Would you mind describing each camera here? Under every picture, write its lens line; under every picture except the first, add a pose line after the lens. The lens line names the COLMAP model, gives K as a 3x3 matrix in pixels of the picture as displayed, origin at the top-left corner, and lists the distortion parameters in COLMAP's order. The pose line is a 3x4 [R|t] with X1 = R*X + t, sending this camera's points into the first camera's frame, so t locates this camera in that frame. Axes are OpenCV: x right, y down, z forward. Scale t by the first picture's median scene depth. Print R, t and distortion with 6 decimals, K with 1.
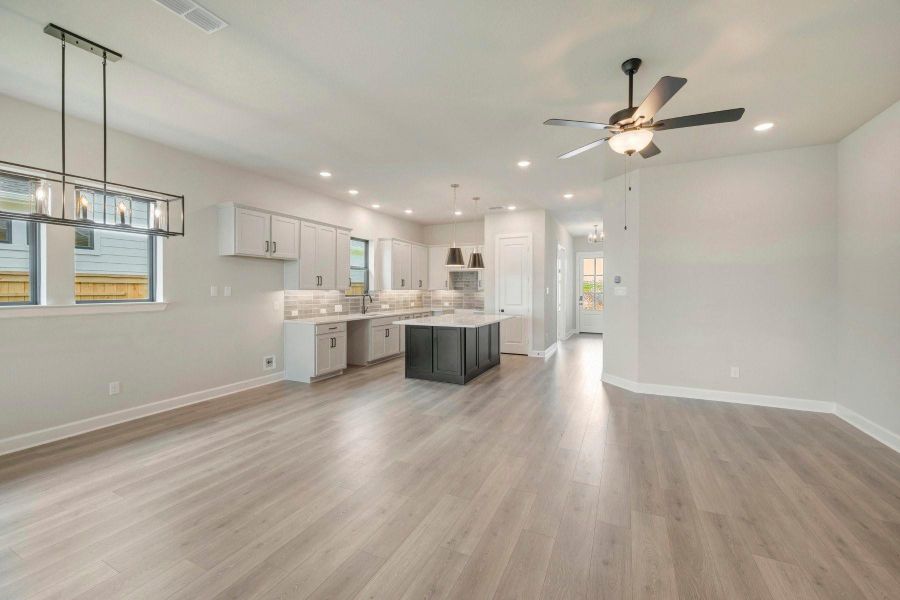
lens RADIAL K [[364.1, 0, 454.6], [0, 364.1, 285.7], [0, 0, 1]] dist [-0.002326, -0.000476]
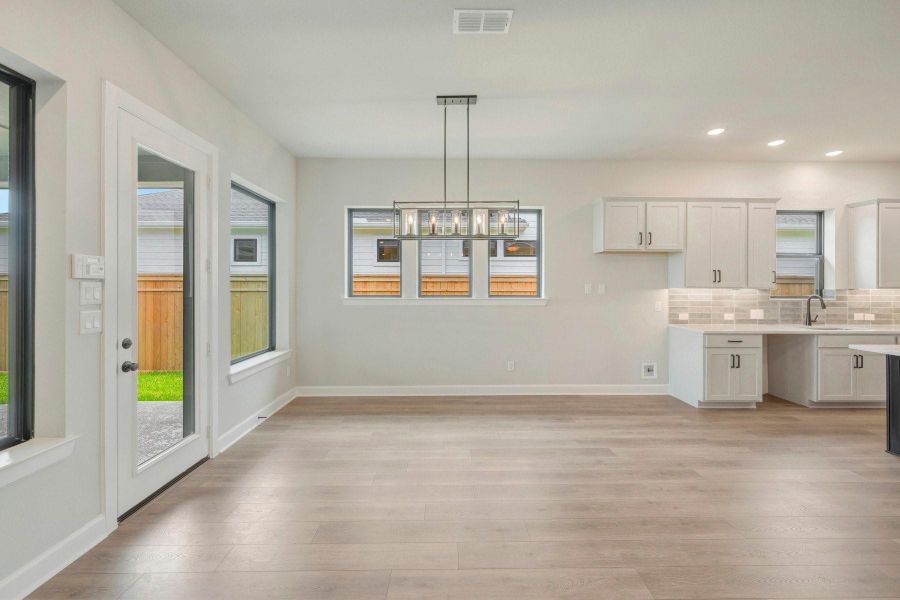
lens RADIAL K [[366.3, 0, 443.9], [0, 366.3, 285.3], [0, 0, 1]] dist [0.000471, 0.000064]
pose [[0.439052, -0.001768, -0.898460, 0.068273], [0.006103, 0.999981, 0.001015, 0.001429], [0.898441, -0.005929, 0.439054, 0.170489]]
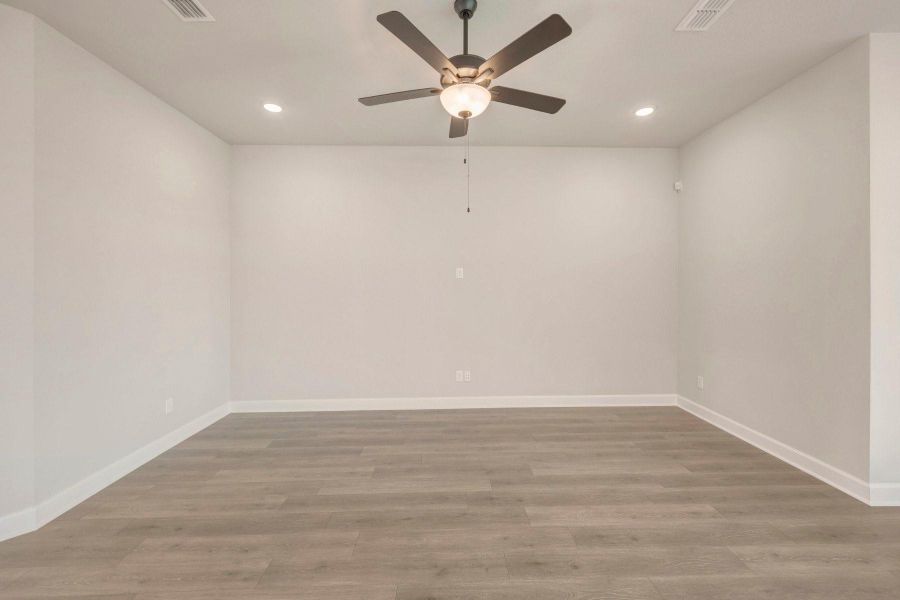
lens RADIAL K [[358.1, 0, 451.9], [0, 358.1, 296.6], [0, 0, 1]] dist [-0.000615, -0.000178]
pose [[-0.448138, -0.019175, 0.893759, -0.097915], [-0.001930, 0.999788, 0.020482, 0.003615], [-0.893963, 0.007454, -0.448080, 0.670582]]
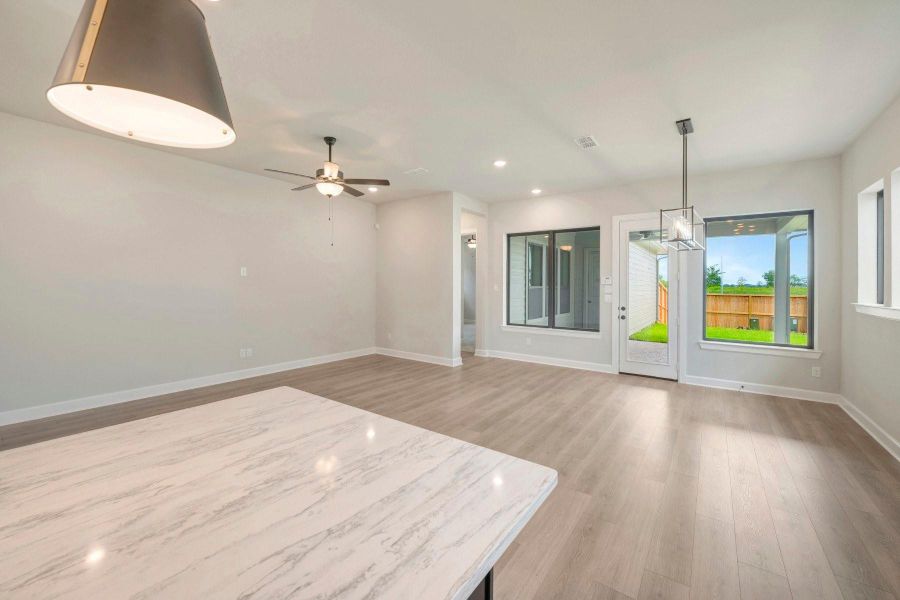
lens RADIAL K [[364.1, 0, 454.6], [0, 364.1, 285.7], [0, 0, 1]] dist [-0.002326, -0.000476]
pose [[-0.985018, -0.009597, 0.172184, -0.146528], [-0.010751, 0.999926, -0.005770, 0.008377], [-0.172116, -0.007535, -0.985048, 1.173019]]
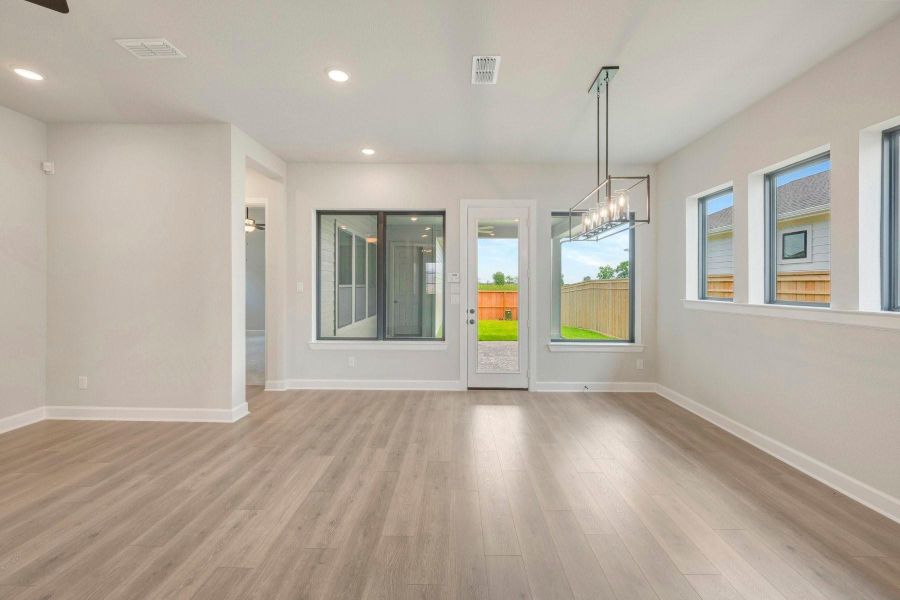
lens RADIAL K [[364.1, 0, 454.6], [0, 364.1, 285.7], [0, 0, 1]] dist [-0.002326, -0.000476]
pose [[-0.907762, -0.005112, -0.419454, -0.035890], [-0.003236, 0.999981, -0.005183, 0.006068], [0.419473, -0.003347, -0.907762, 0.828799]]
